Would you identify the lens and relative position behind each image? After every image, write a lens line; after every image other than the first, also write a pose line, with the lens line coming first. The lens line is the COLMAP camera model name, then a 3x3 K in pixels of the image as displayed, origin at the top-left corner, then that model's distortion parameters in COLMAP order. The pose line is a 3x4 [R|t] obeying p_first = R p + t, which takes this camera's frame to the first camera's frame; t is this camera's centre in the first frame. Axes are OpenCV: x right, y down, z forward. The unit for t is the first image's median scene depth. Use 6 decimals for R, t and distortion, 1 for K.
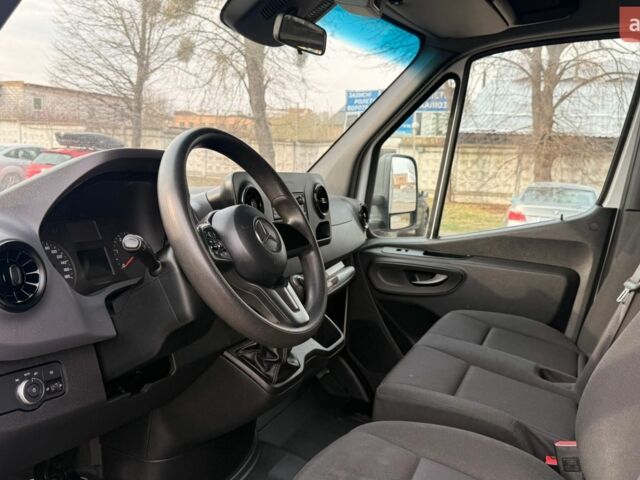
lens RADIAL K [[609.8, 0, 316.0], [0, 609.8, 242.6], [0, 0, 1]] dist [0.169222, -0.372051]
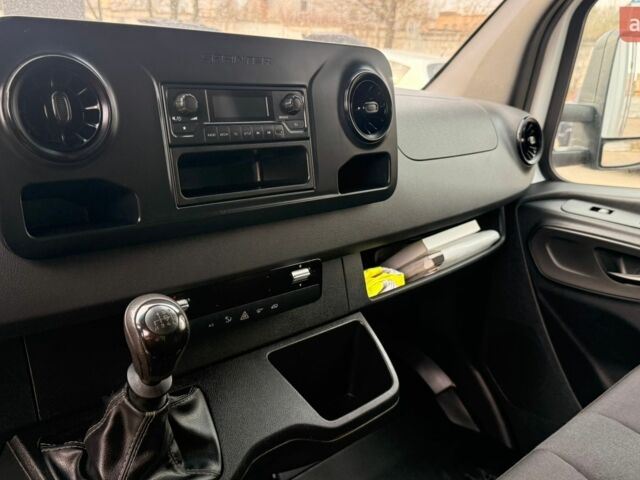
lens RADIAL K [[609.8, 0, 316.0], [0, 609.8, 242.6], [0, 0, 1]] dist [0.169222, -0.372051]
pose [[0.916818, 0.123976, -0.379573, 0.120449], [-0.067774, 0.985102, 0.158052, -0.028381], [0.393512, -0.119179, 0.911561, 0.399136]]
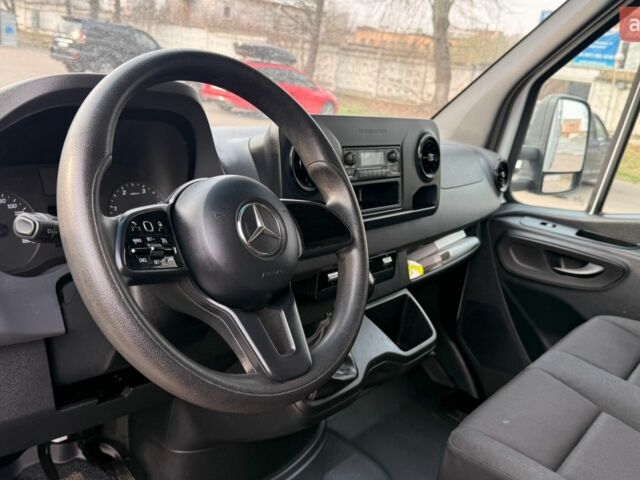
lens RADIAL K [[609.8, 0, 316.0], [0, 609.8, 242.6], [0, 0, 1]] dist [0.169222, -0.372051]
pose [[0.958117, 0.141195, -0.249150, 0.058001], [-0.109785, 0.984633, 0.135815, -0.038842], [0.264498, -0.102773, 0.958894, 0.169718]]
